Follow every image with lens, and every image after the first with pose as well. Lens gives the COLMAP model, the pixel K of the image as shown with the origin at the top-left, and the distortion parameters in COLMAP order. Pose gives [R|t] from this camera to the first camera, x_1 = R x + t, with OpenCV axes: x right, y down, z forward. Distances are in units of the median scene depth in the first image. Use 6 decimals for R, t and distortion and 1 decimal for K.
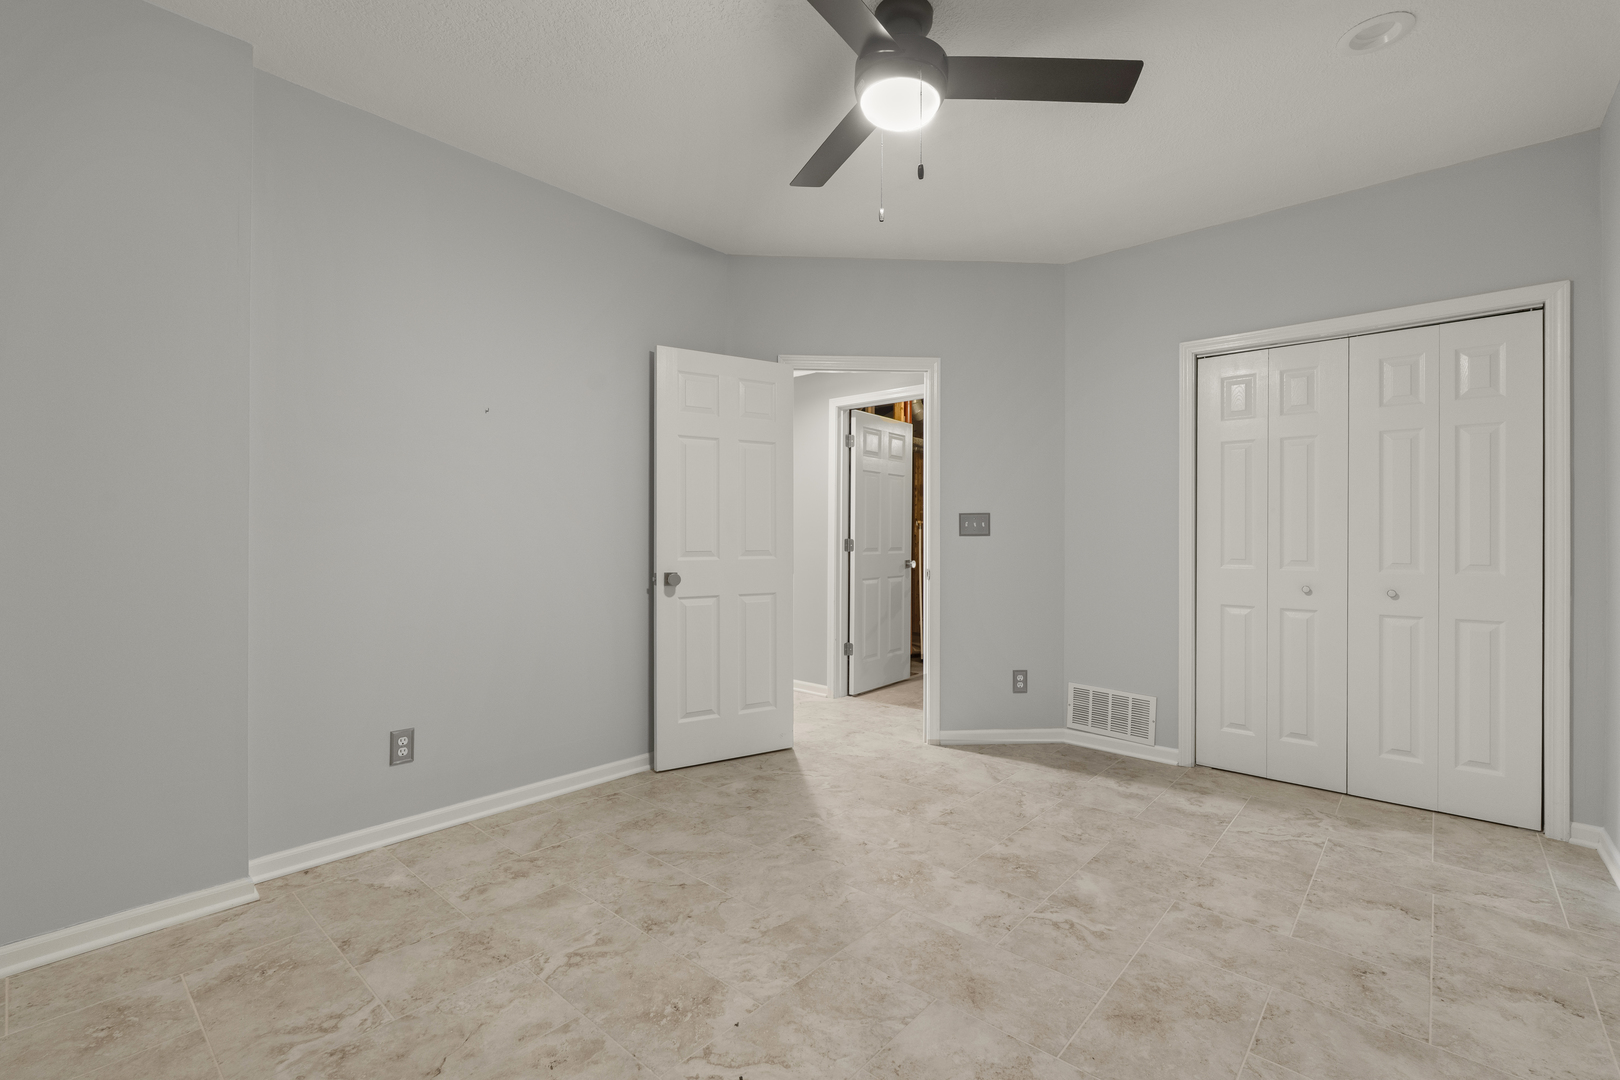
lens RADIAL K [[726.1, 0, 810.0], [0, 726.1, 537.0], [0, 0, 1]] dist [-0.001245, -0.000032]
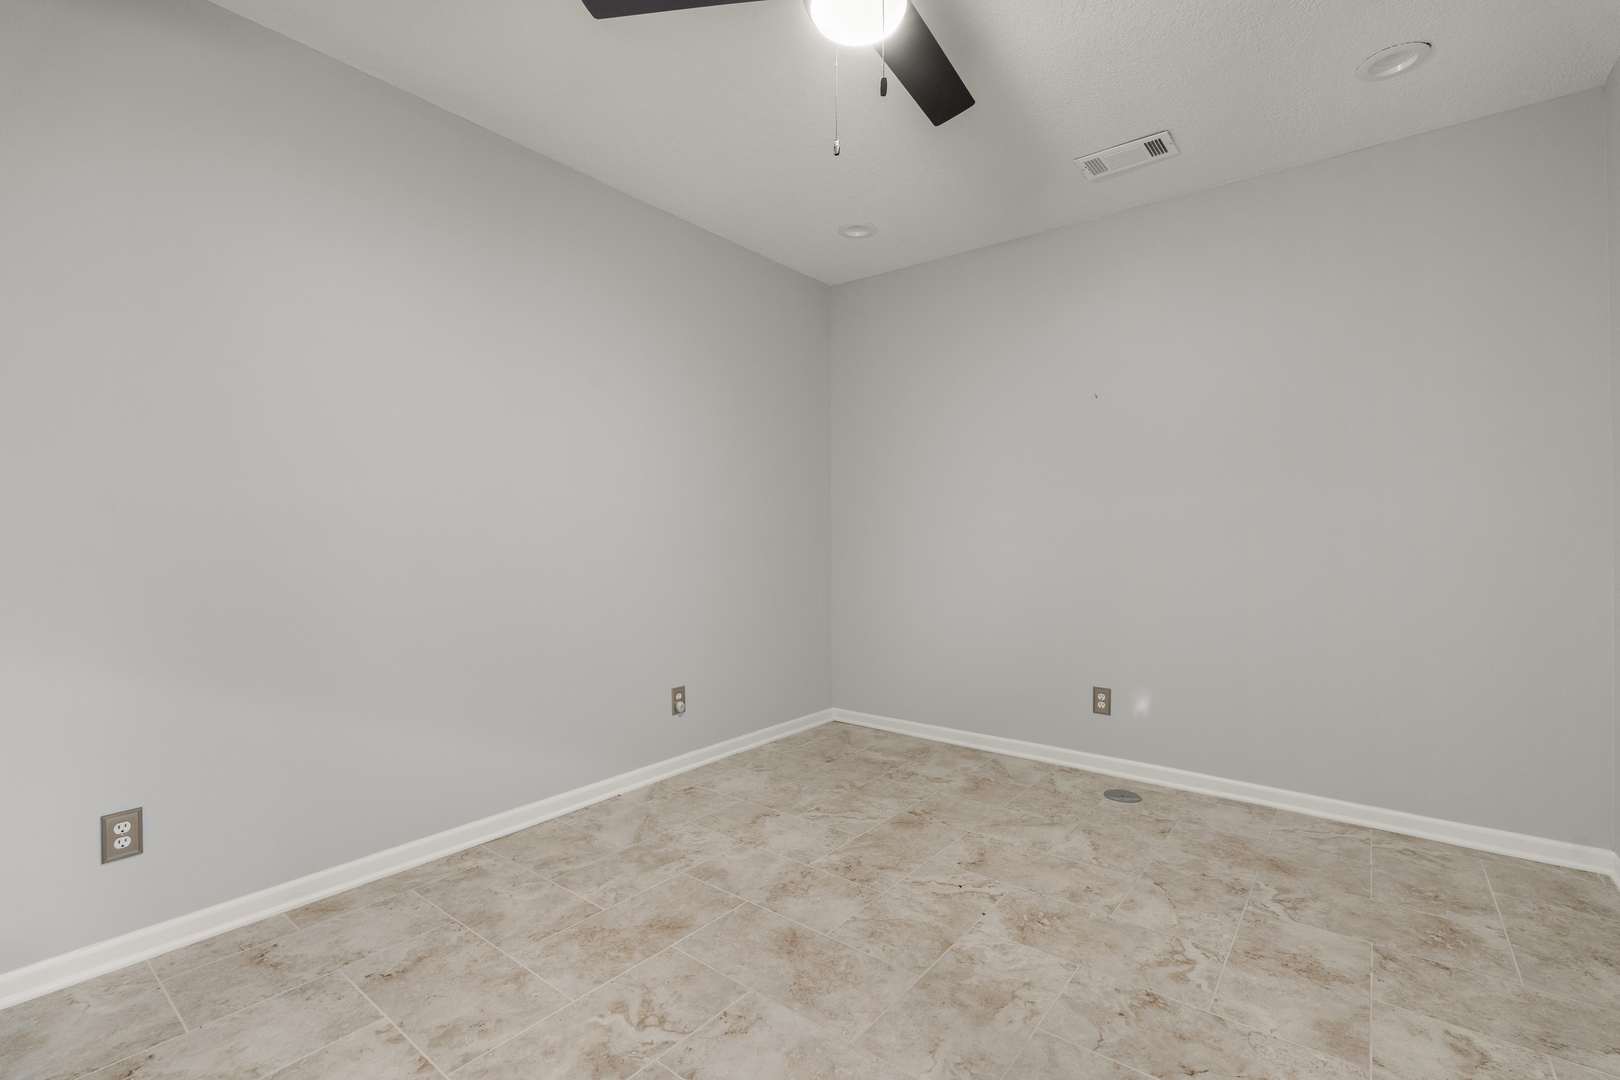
lens RADIAL K [[726.1, 0, 810.0], [0, 726.1, 539.2], [0, 0, 1]] dist [-0.001245, -0.000032]
pose [[-0.998567, -0.003265, -0.053425, 0.240022], [-0.003455, 0.999988, 0.003460, 0.003146], [0.053413, 0.003640, -0.998566, 1.957493]]
